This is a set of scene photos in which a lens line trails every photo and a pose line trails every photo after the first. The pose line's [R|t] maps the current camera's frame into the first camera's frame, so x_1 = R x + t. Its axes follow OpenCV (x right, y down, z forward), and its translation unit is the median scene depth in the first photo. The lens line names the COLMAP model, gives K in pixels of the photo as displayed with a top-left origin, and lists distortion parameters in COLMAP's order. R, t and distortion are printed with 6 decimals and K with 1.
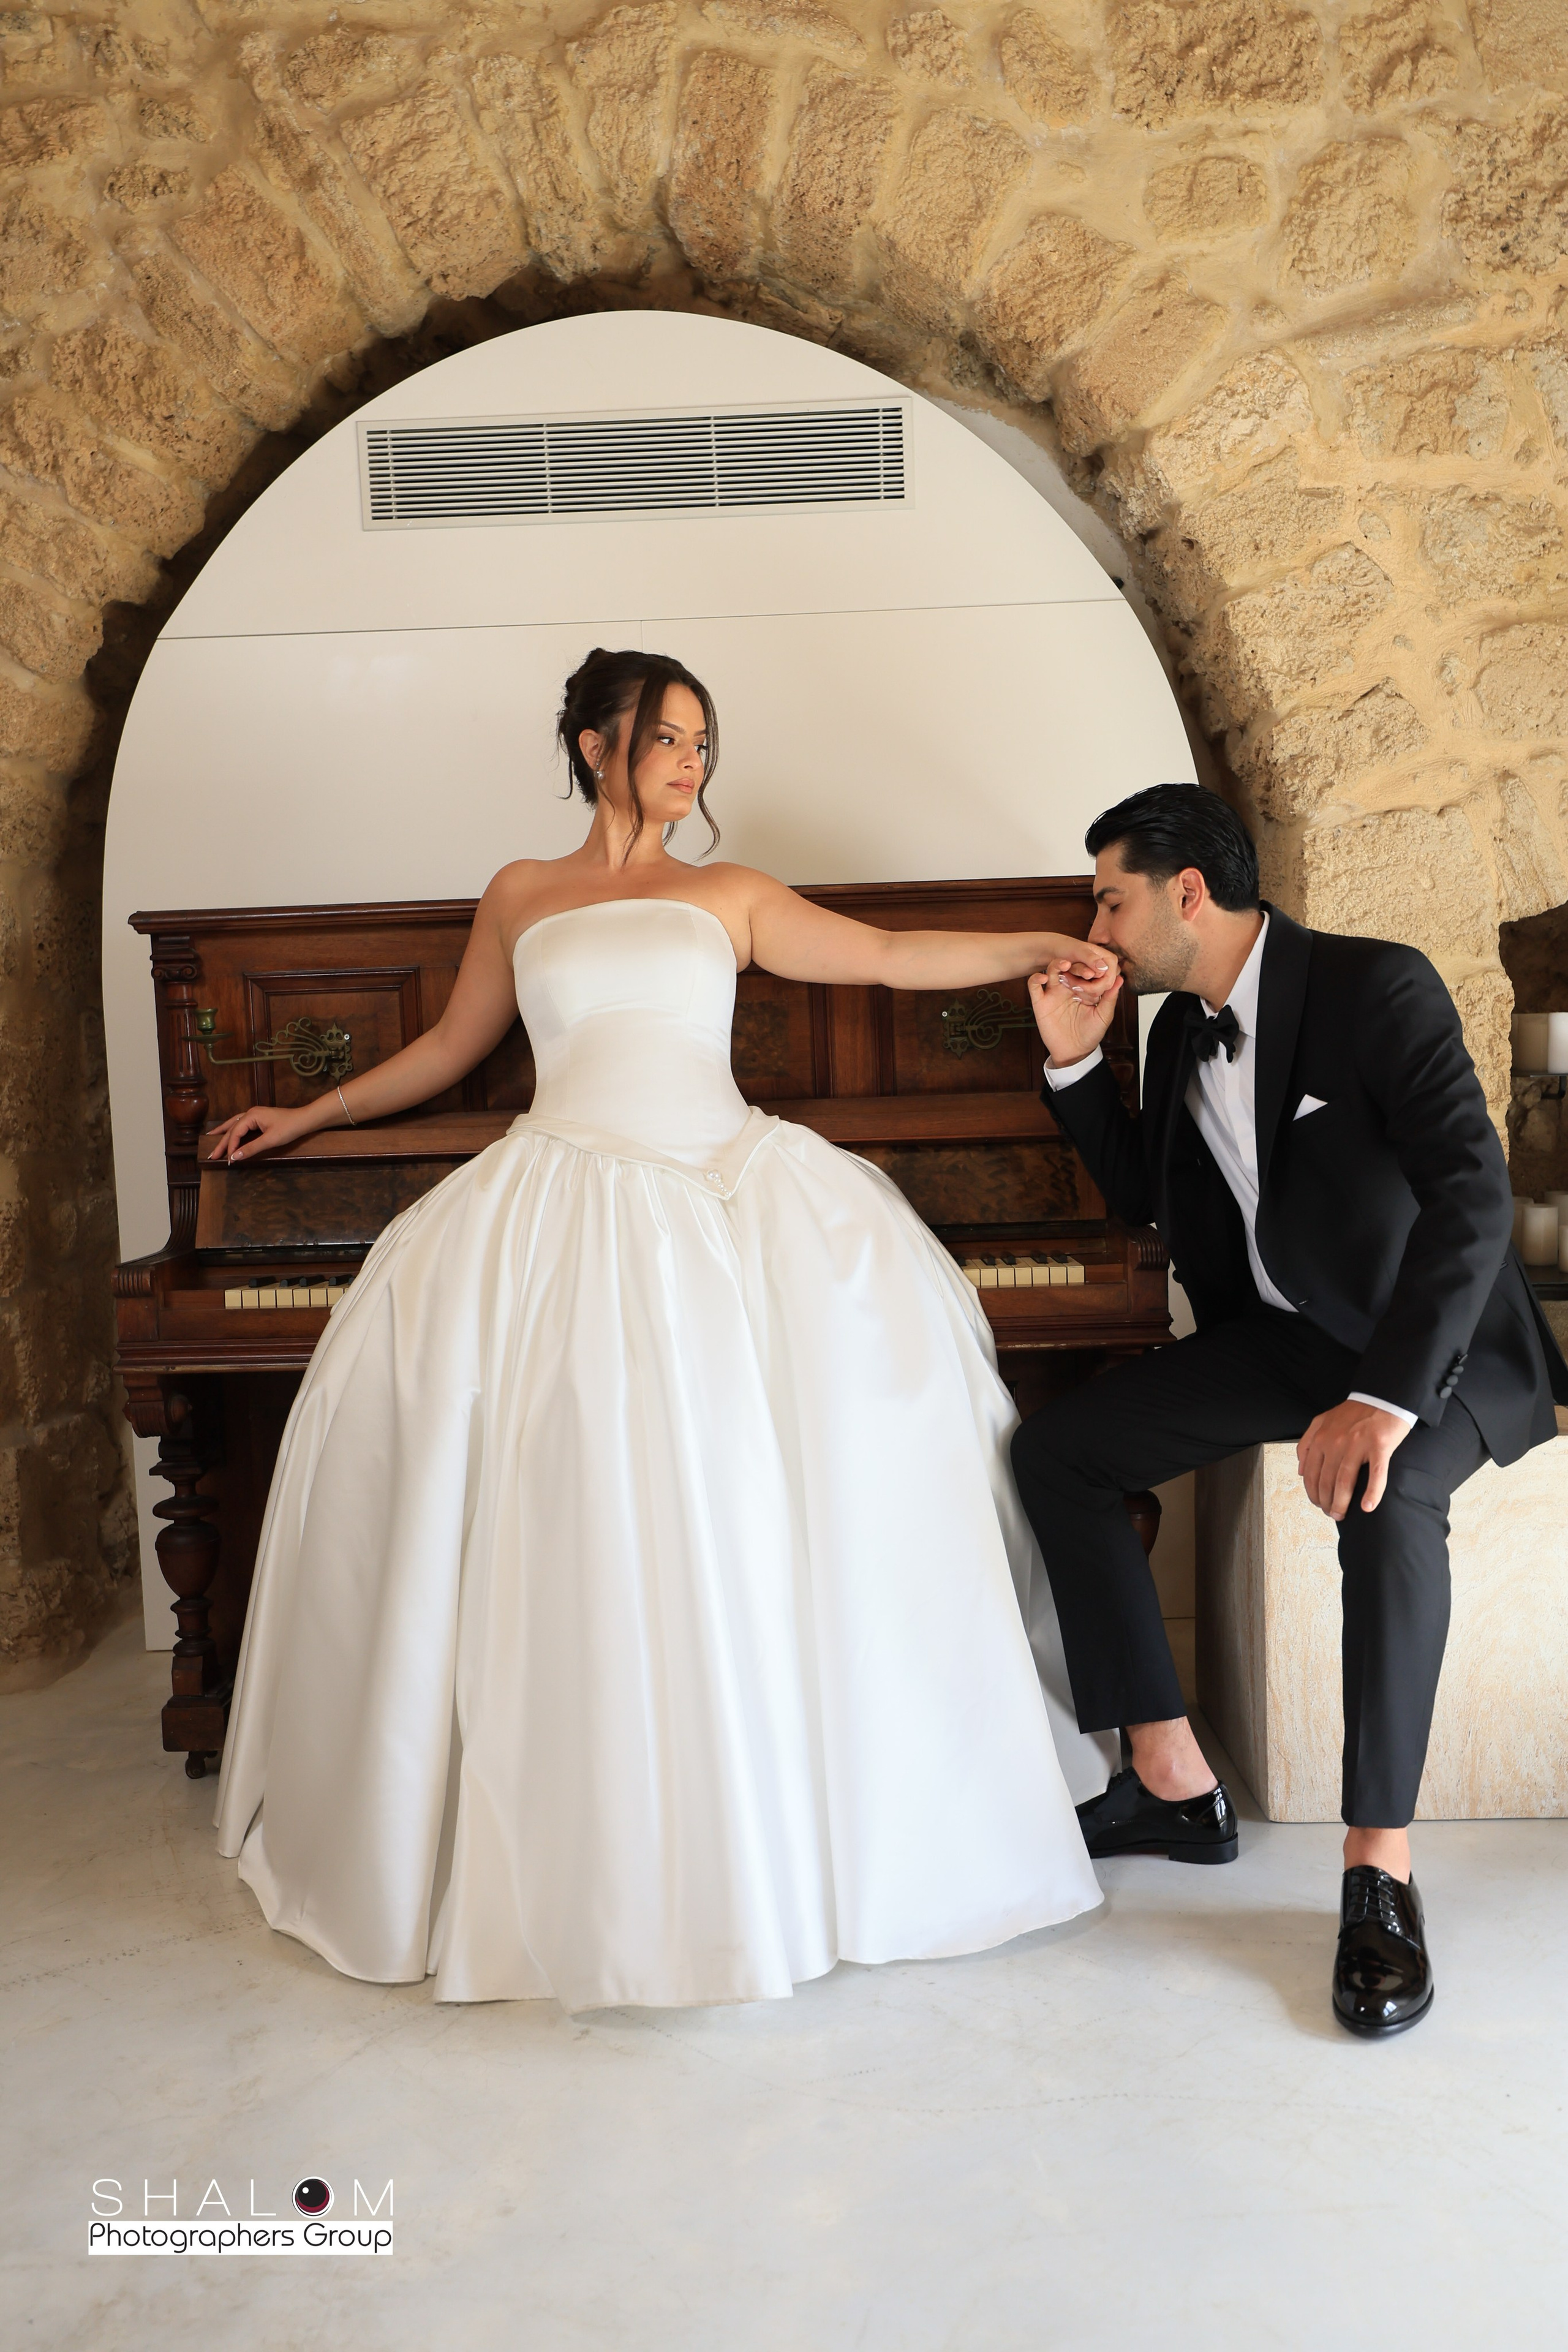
lens RADIAL K [[2001.1, 0, 768.3], [0, 2001.1, 1195.2], [0, 0, 1]] dist [0.012699, 0.078280]
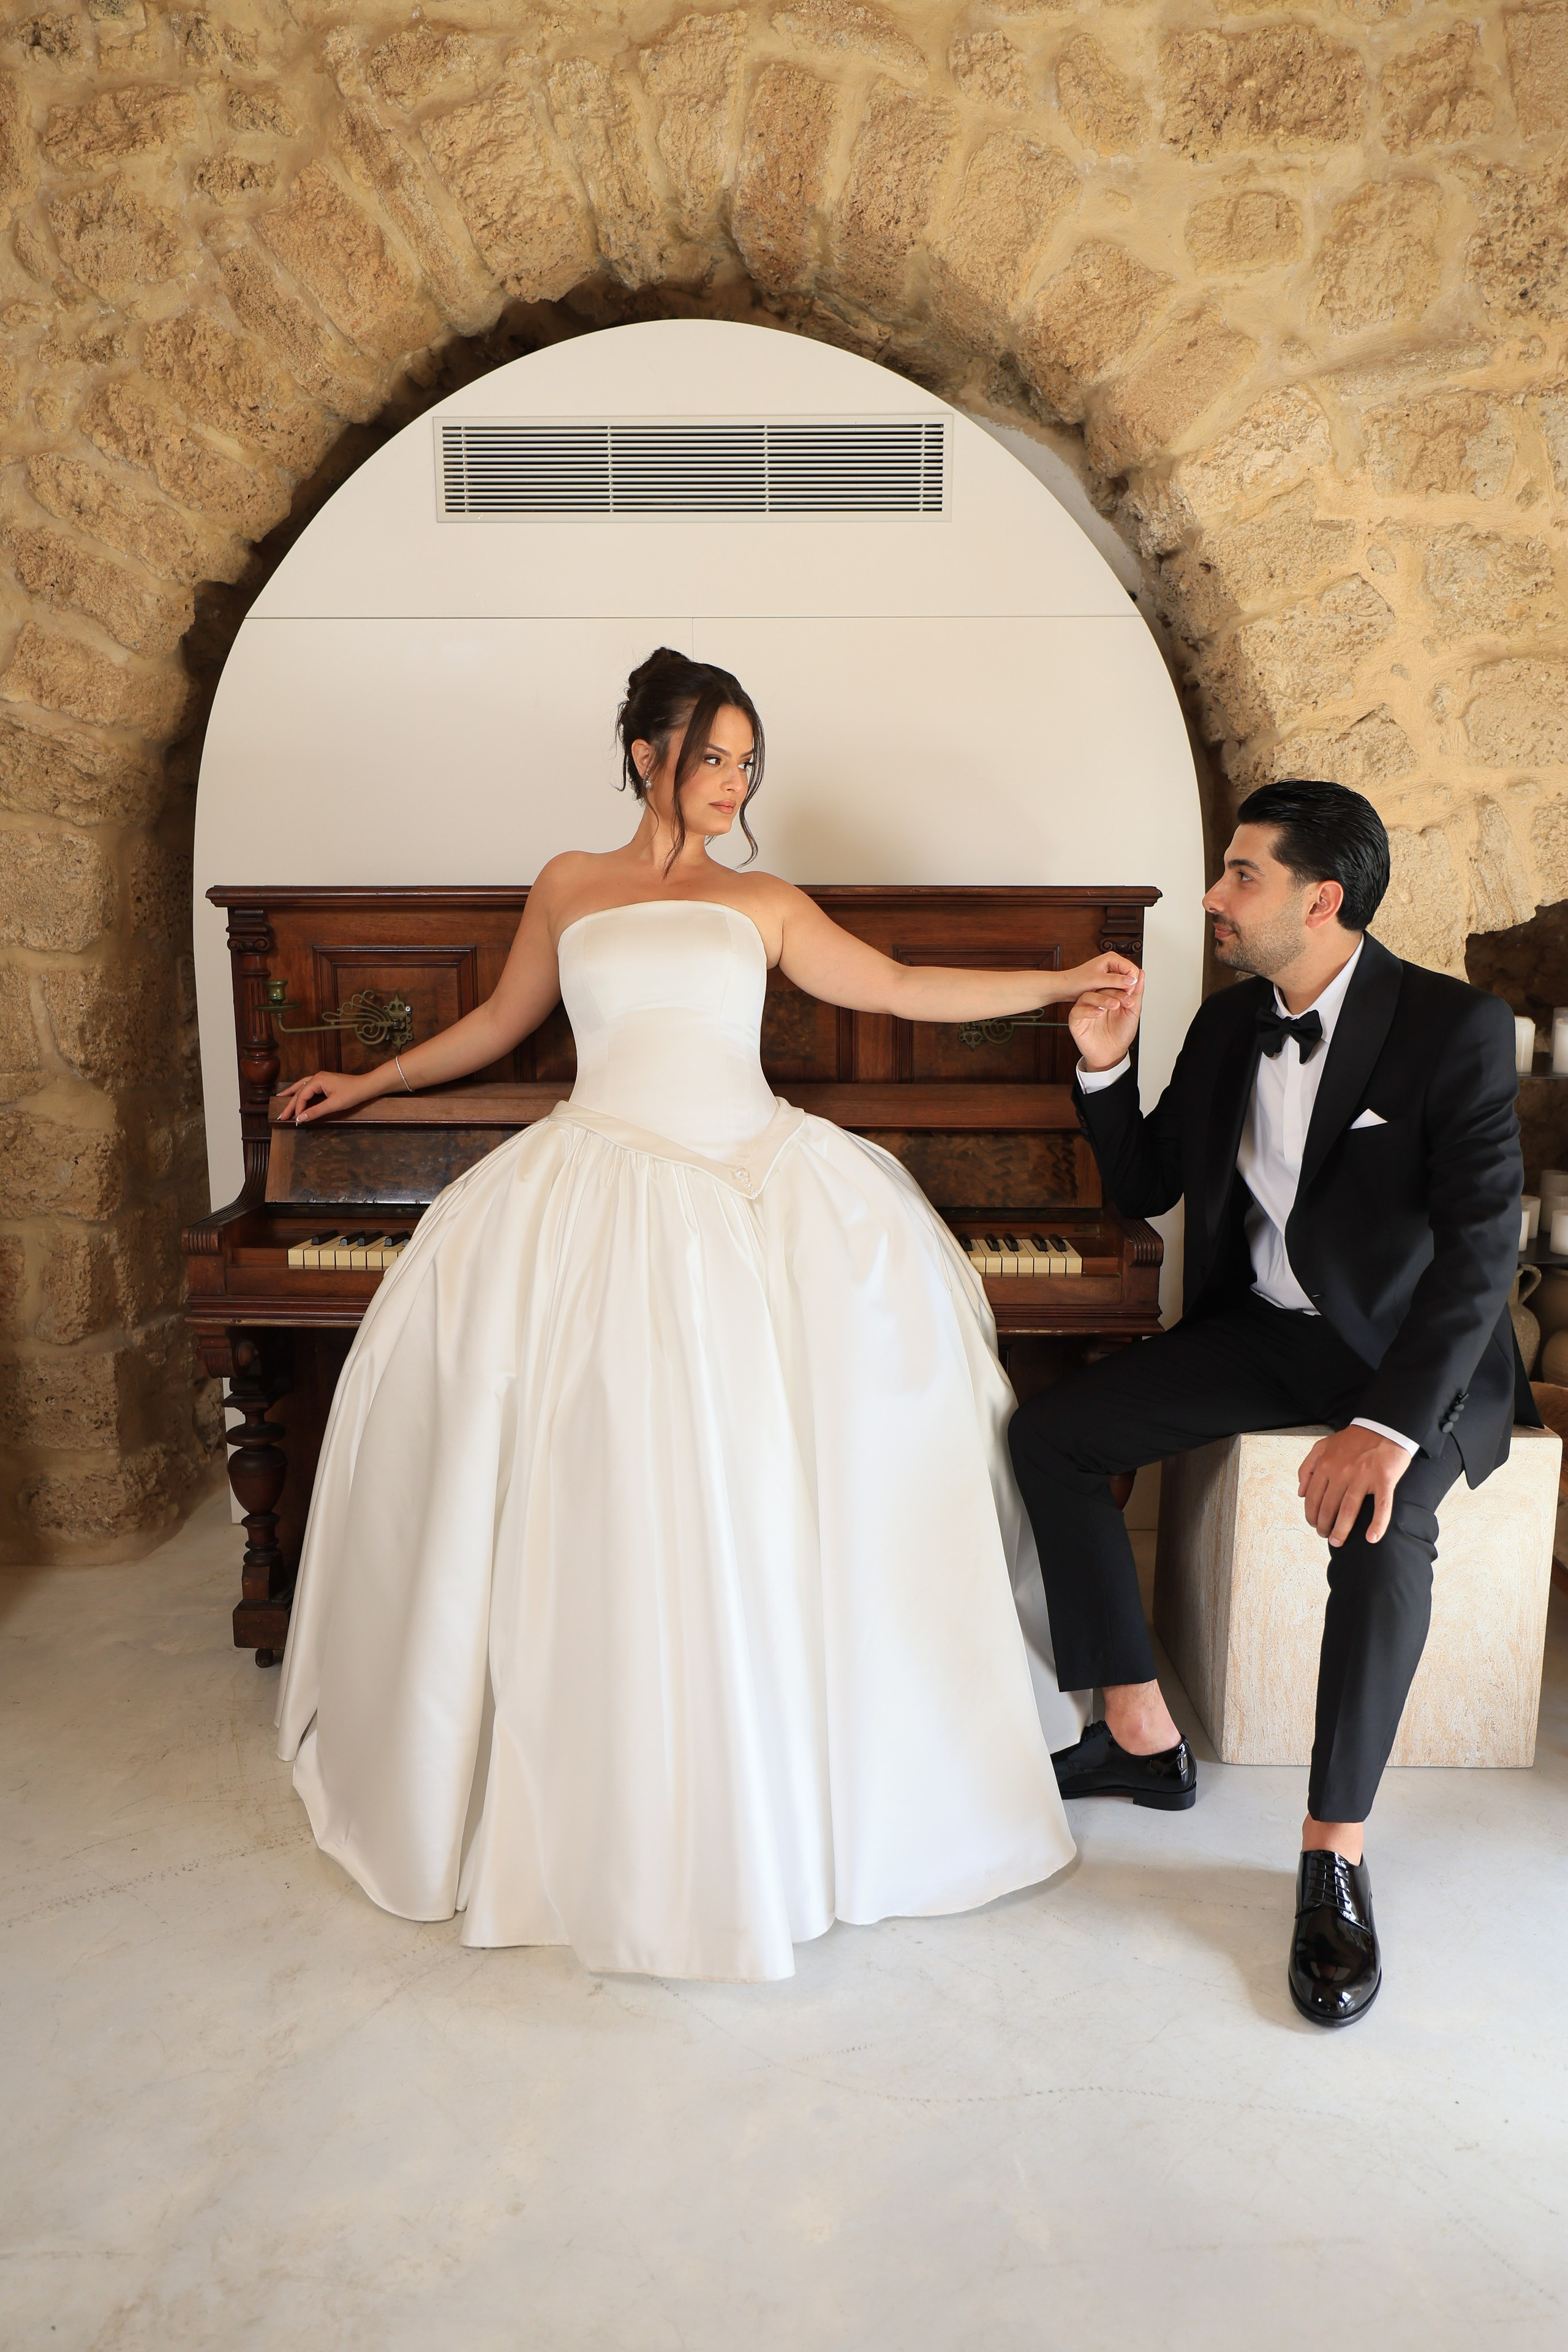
lens RADIAL K [[1583.2, 0, 784.9], [0, 1583.2, 1188.7], [0, 0, 1]] dist [-0.013033, 0.048910]
pose [[0.999275, 0.037396, 0.007191, -0.009401], [-0.037892, 0.995207, 0.090150, -0.064171], [-0.003785, -0.090357, 0.995902, 0.133993]]
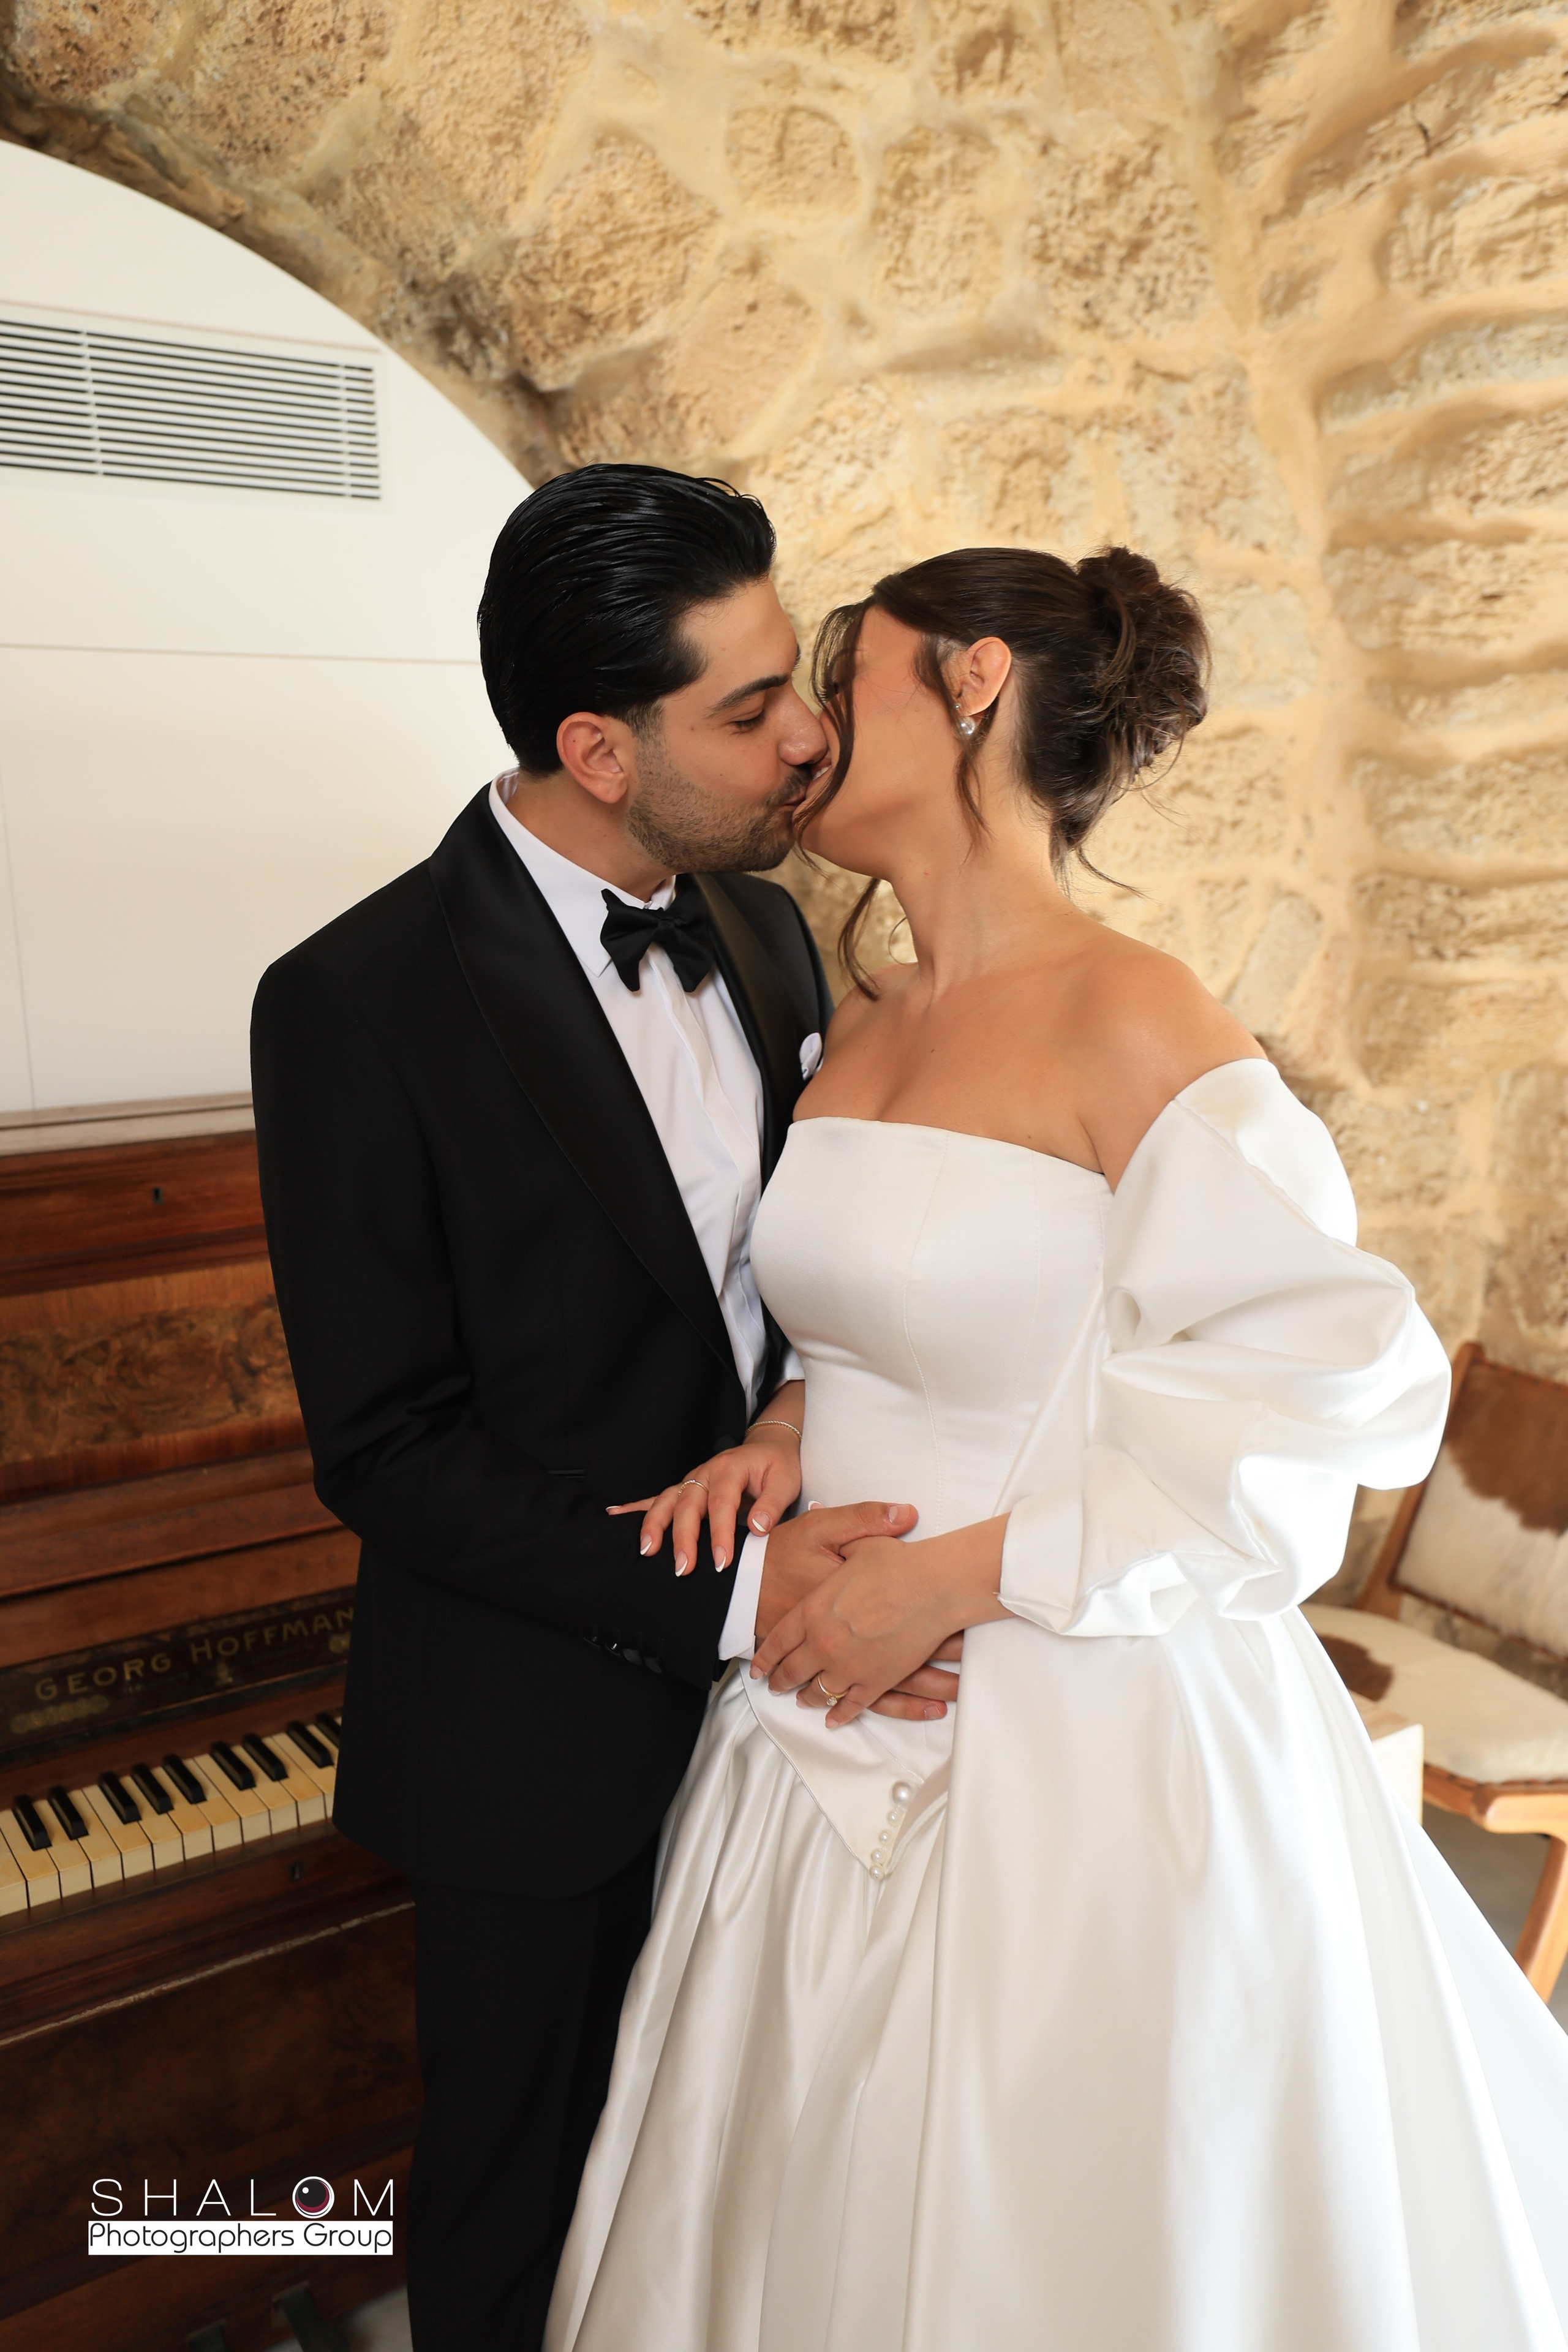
lens RADIAL K [[1858.4, 0, 776.6], [0, 1858.4, 1198.1], [0, 0, 1]] dist [0.005945, 0.062067]
pose [[0.838198, -0.082533, 0.539085, -0.202020], [0.049753, 0.995933, 0.075118, -0.157618], [-0.543092, -0.036142, 0.838895, 0.396770]]
